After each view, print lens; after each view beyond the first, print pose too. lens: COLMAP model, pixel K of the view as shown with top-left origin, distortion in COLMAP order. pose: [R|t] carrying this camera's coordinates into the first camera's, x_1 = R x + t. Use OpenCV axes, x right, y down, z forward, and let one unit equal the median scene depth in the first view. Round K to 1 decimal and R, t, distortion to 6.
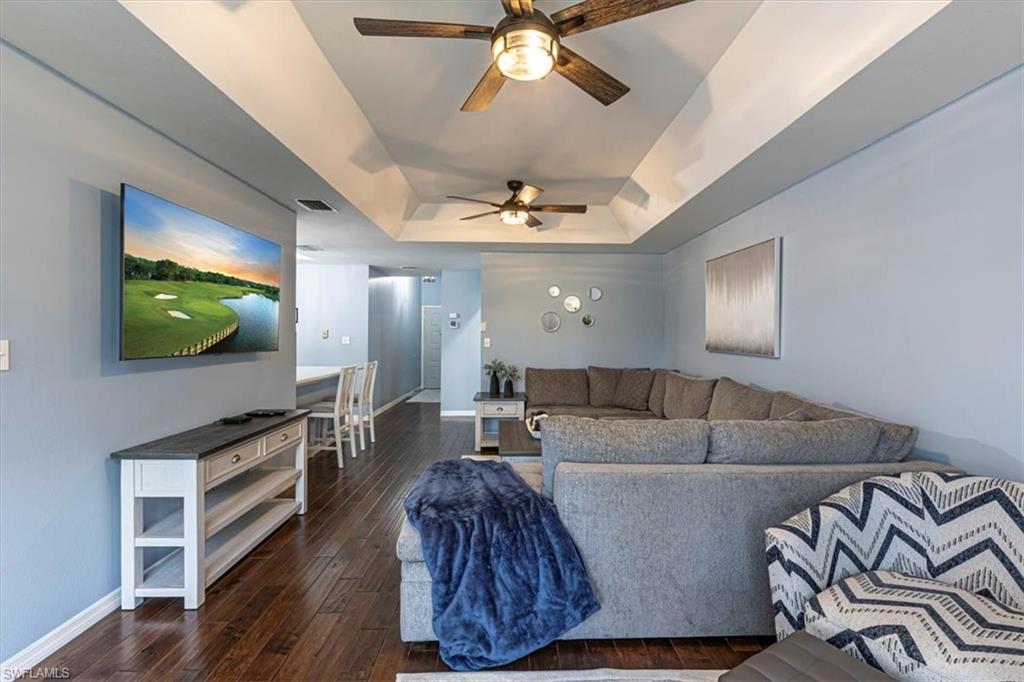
lens RADIAL K [[457.6, 0, 511.1], [0, 457.6, 340.8], [0, 0, 1]] dist [0.003079, 0.000169]
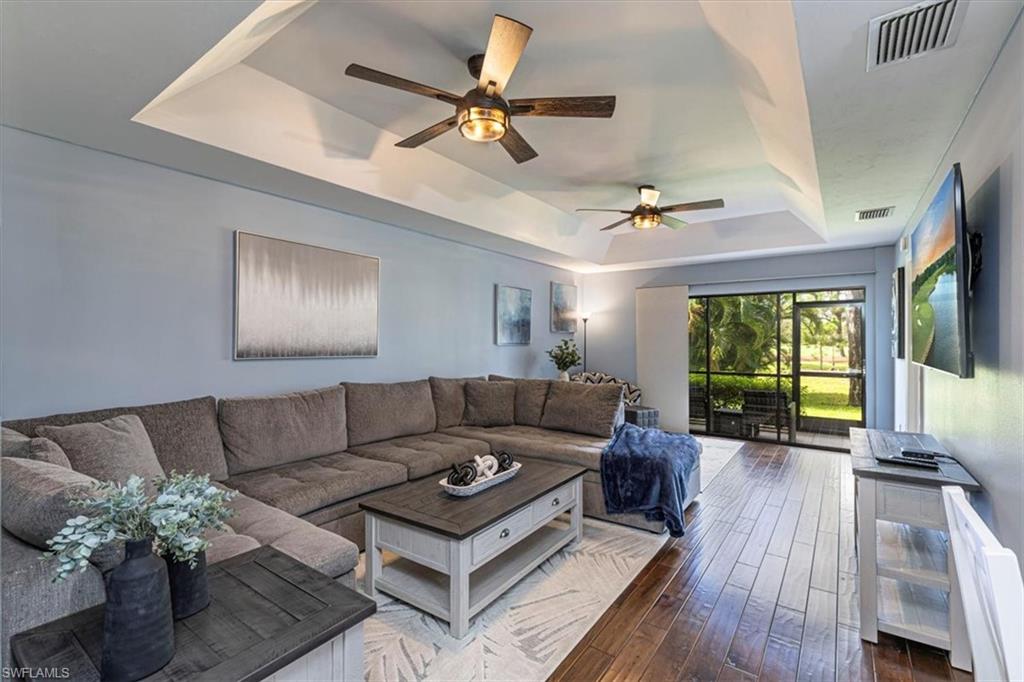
lens RADIAL K [[457.6, 0, 510.1], [0, 457.6, 339.3], [0, 0, 1]] dist [0.003079, 0.000169]
pose [[-0.797107, -0.007493, 0.603791, -0.779726], [-0.000412, 0.999930, 0.011865, -0.039334], [-0.603838, 0.009209, -0.797054, 3.061214]]
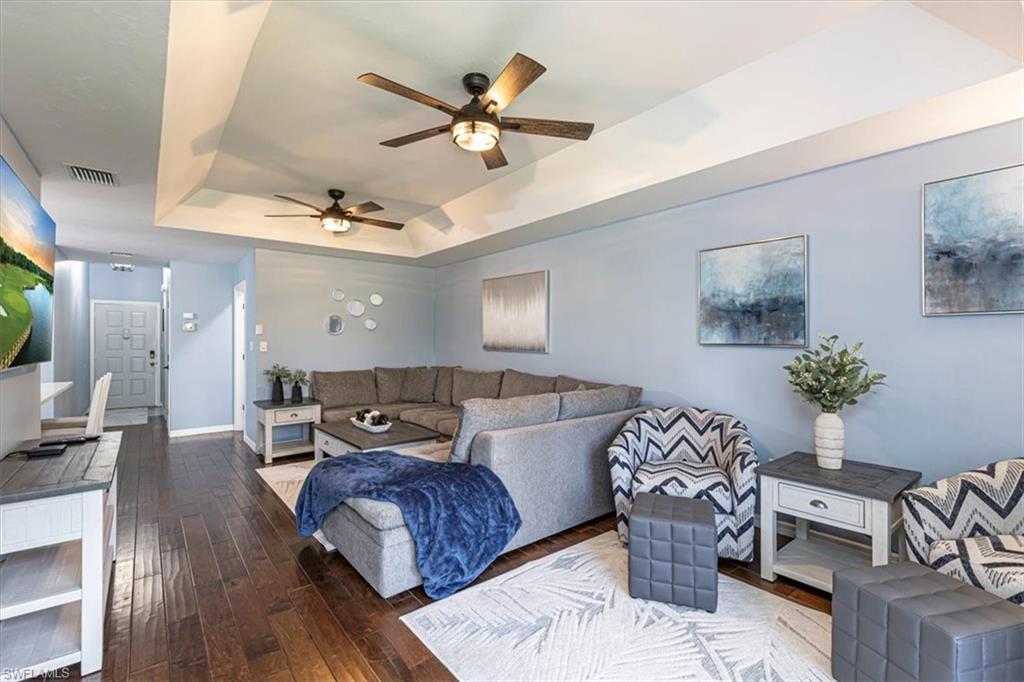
lens RADIAL K [[457.6, 0, 514.9], [0, 457.6, 339.1], [0, 0, 1]] dist [0.003079, 0.000169]
pose [[0.786640, -0.003338, 0.617403, -0.682476], [0.010595, 0.999911, -0.008093, 0.005174], [-0.617321, 0.012907, 0.786605, -0.132816]]
